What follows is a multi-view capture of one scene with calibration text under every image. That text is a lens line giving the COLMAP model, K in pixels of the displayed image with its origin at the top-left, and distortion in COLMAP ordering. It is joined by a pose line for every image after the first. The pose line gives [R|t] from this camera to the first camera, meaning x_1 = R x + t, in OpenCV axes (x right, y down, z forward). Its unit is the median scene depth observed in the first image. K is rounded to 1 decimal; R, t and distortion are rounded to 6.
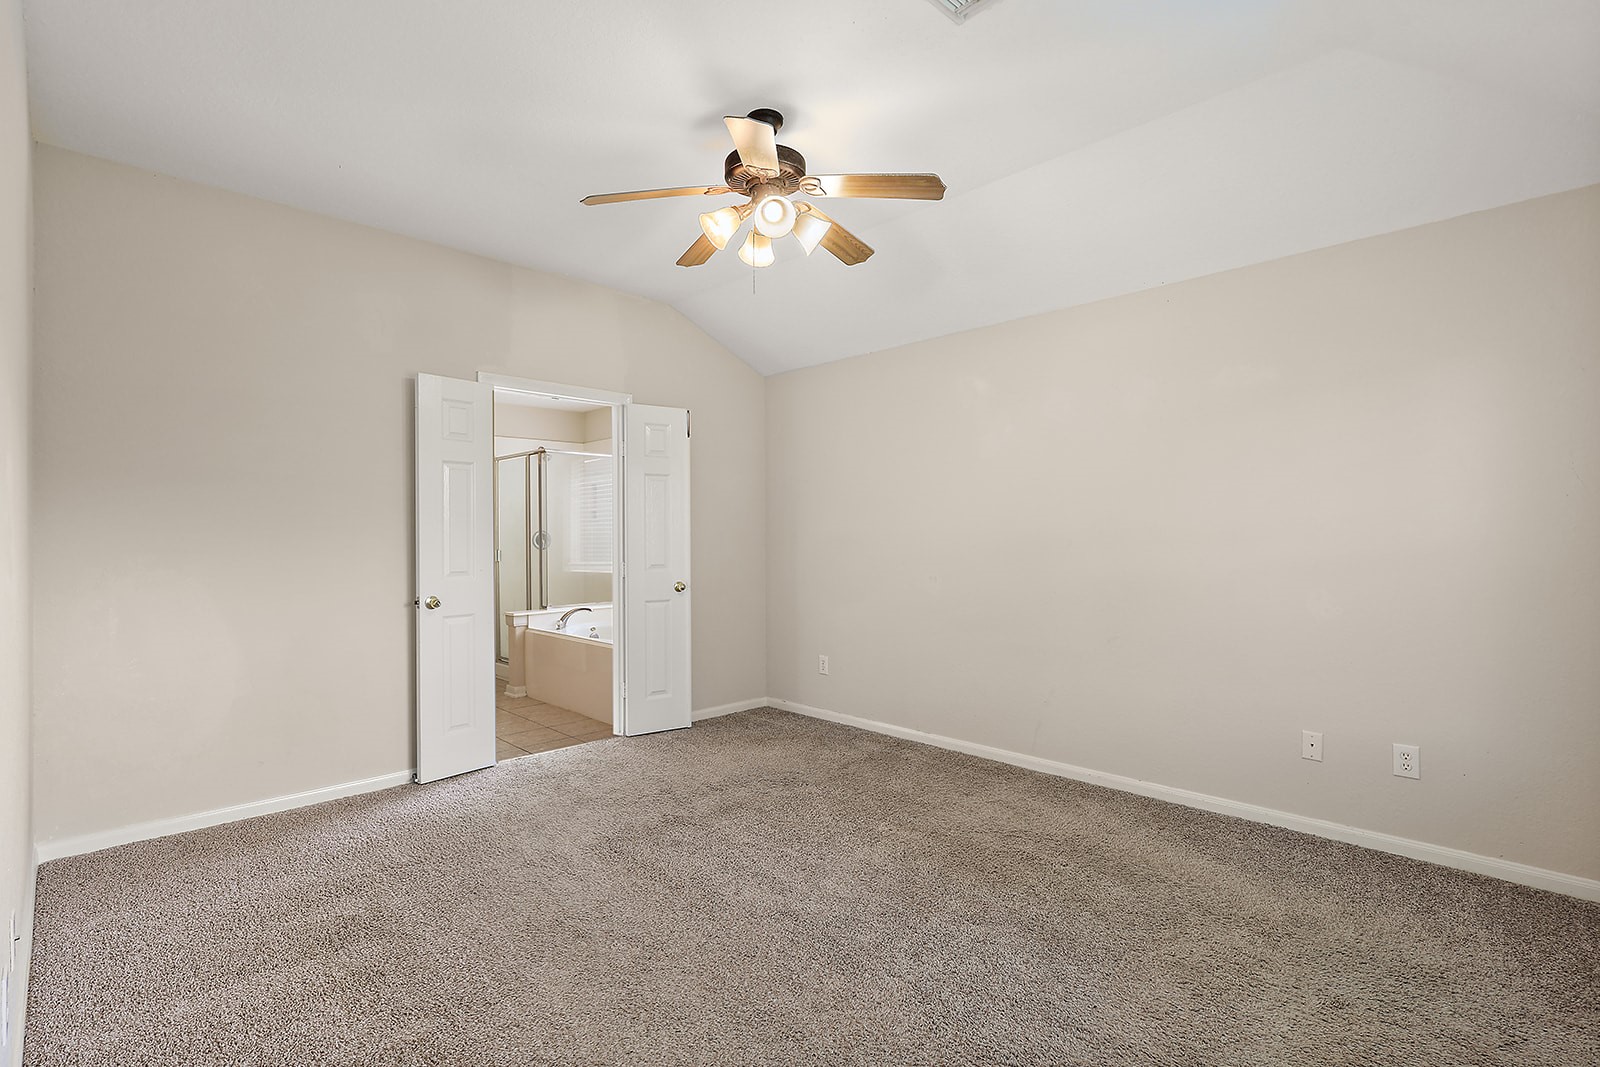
lens RADIAL K [[749.5, 0, 793.6], [0, 749.5, 539.1], [0, 0, 1]] dist [-0.000516, 0.000672]
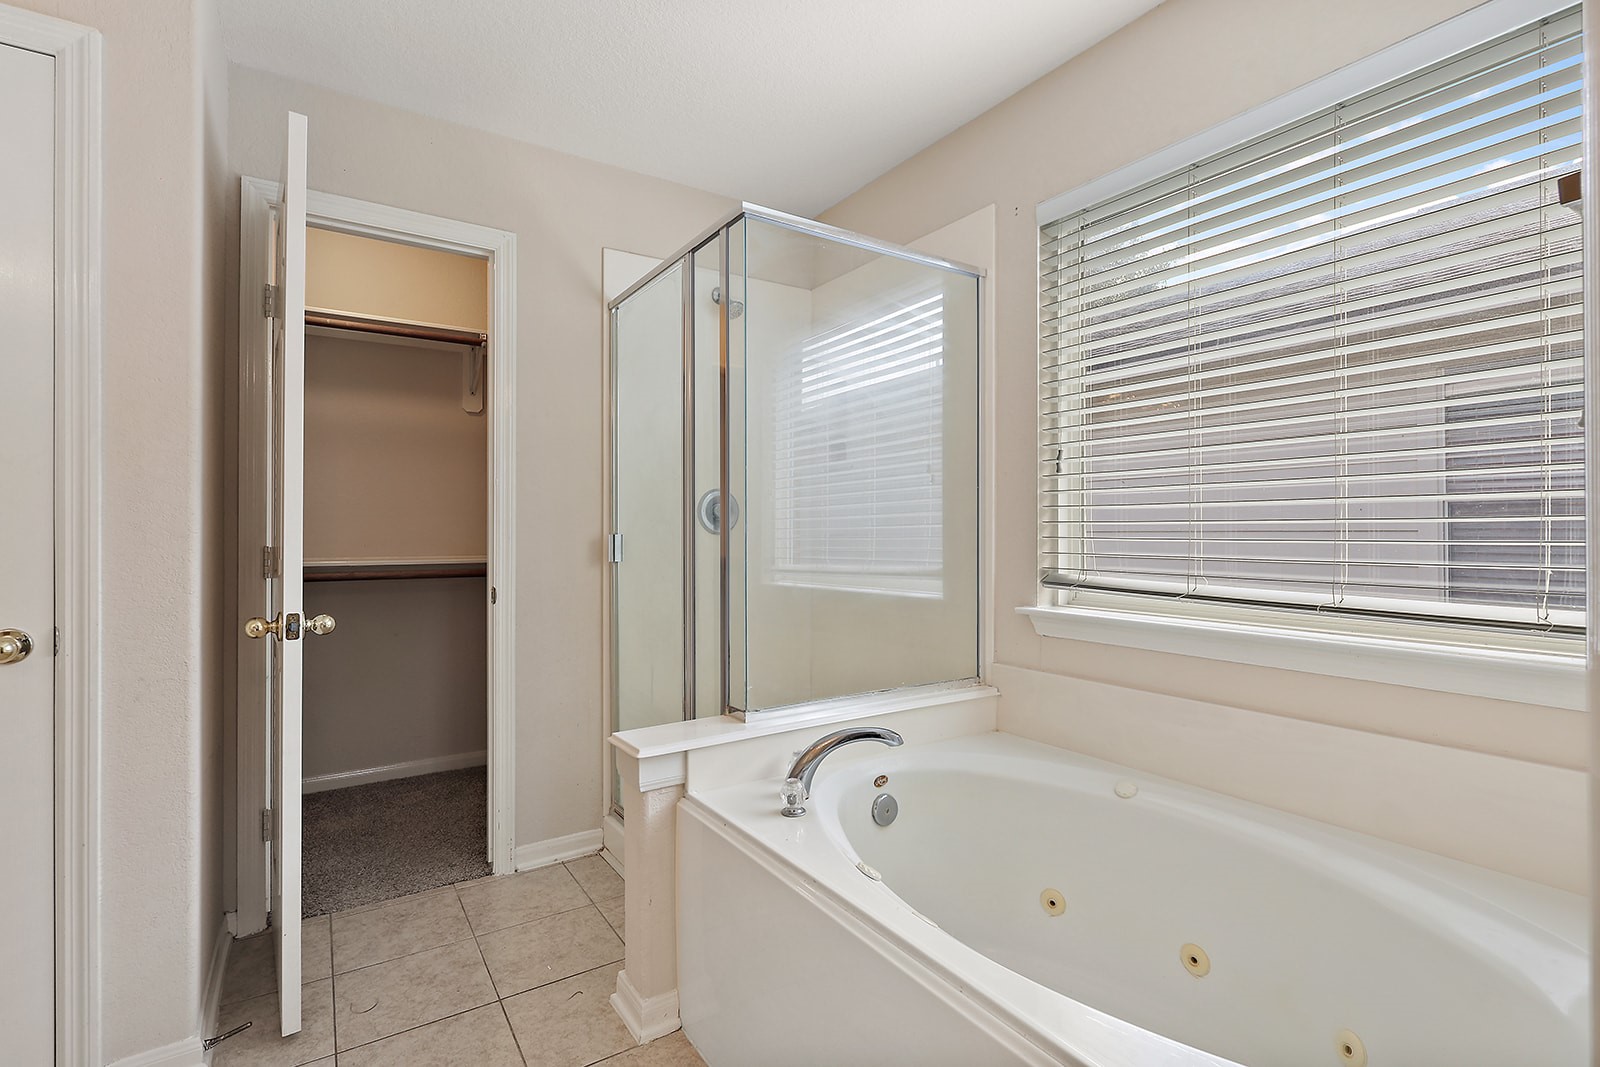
lens RADIAL K [[749.5, 0, 804.6], [0, 749.5, 532.4], [0, 0, 1]] dist [-0.000516, 0.000672]
pose [[0.979473, 0.000979, -0.201574, -0.237180], [-0.002036, 0.999985, -0.005037, 0.015476], [0.201566, 0.005344, 0.979460, 0.686399]]
